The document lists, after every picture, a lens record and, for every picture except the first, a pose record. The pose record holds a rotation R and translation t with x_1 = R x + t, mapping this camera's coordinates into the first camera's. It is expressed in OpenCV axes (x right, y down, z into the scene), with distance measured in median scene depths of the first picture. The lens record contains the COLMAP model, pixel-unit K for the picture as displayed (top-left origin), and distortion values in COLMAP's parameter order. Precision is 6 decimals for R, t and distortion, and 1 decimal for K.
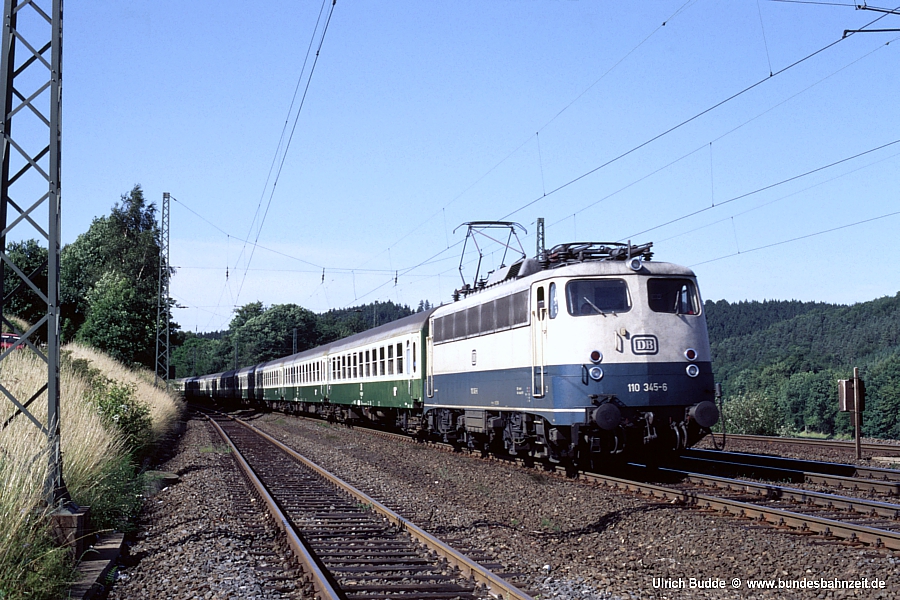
lens RADIAL K [[1513.4, 0, 450.0], [0, 1513.4, 300.0], [0, 0, 1]] dist [-0.106124, 0.067481]
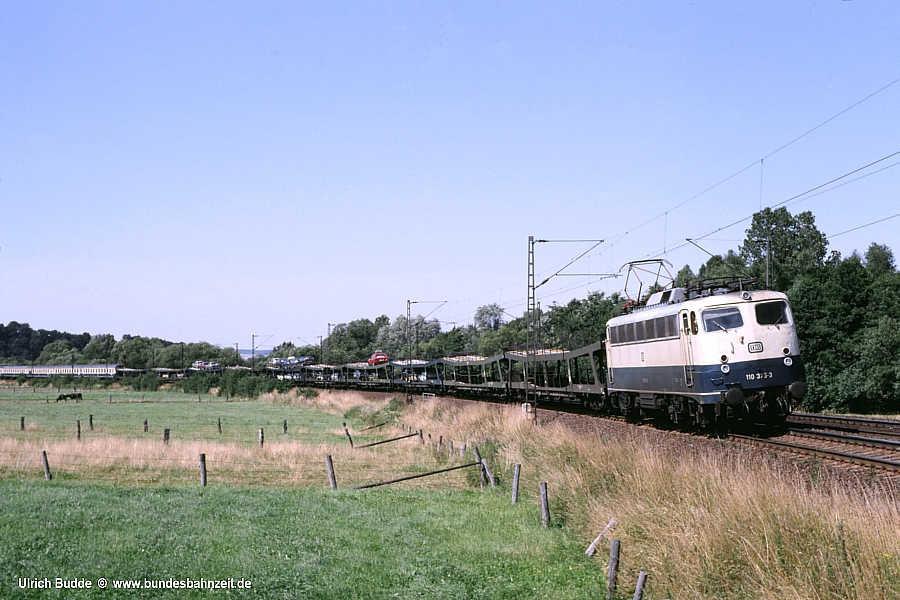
lens RADIAL K [[1422.7, 0, 450.8], [0, 1422.7, 278.9], [0, 0, 1]] dist [-0.075807, -0.005289]
pose [[0.990566, -0.084896, -0.107569, -0.016520], [0.085168, 0.996364, -0.002072, -0.059440], [0.107353, -0.007109, 0.994196, -0.437135]]
